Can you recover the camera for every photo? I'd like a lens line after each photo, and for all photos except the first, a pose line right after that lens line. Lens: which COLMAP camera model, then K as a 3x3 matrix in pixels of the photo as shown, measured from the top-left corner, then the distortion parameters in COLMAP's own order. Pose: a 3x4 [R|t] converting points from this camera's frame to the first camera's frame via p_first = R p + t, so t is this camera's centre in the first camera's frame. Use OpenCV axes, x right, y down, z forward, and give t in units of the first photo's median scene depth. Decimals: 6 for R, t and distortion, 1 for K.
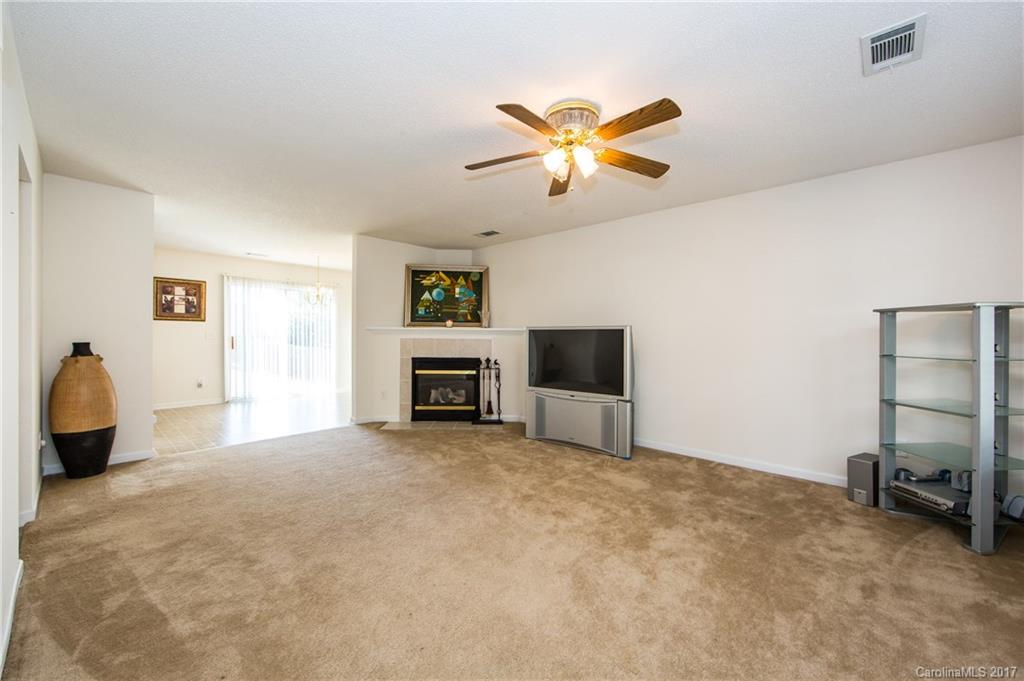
lens RADIAL K [[404.6, 0, 510.6], [0, 404.6, 336.6], [0, 0, 1]] dist [-0.005486, -0.000587]
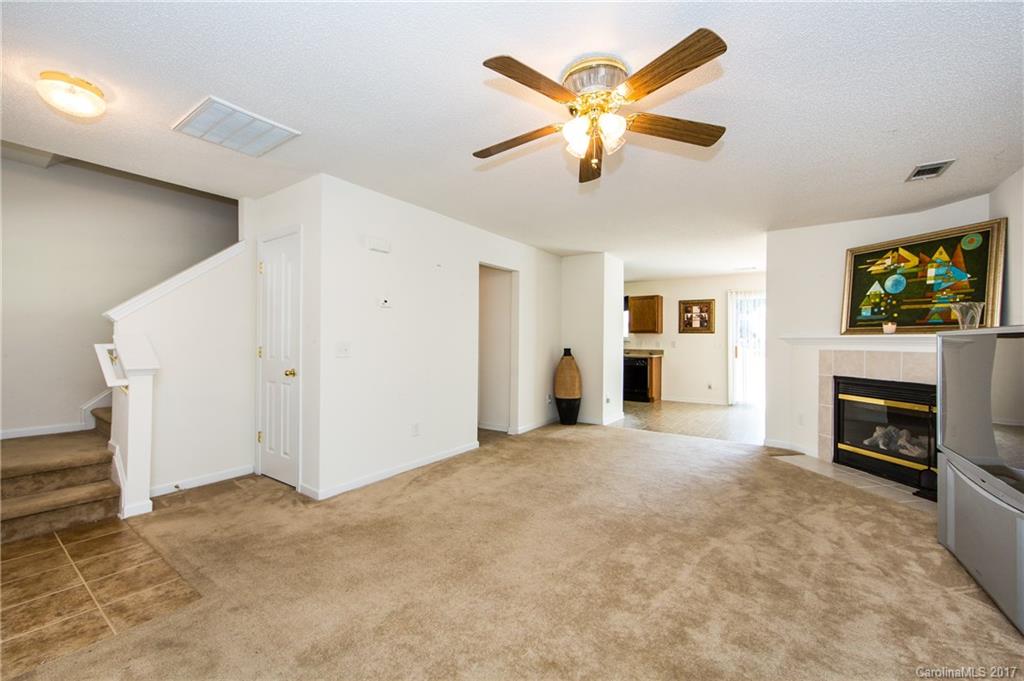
lens RADIAL K [[404.6, 0, 512.4], [0, 404.6, 338.3], [0, 0, 1]] dist [-0.005486, -0.000587]
pose [[0.138720, -0.012520, -0.990253, 0.380581], [-0.010651, 0.999843, -0.014133, -0.000035], [0.990274, 0.012508, 0.138565, 0.296348]]
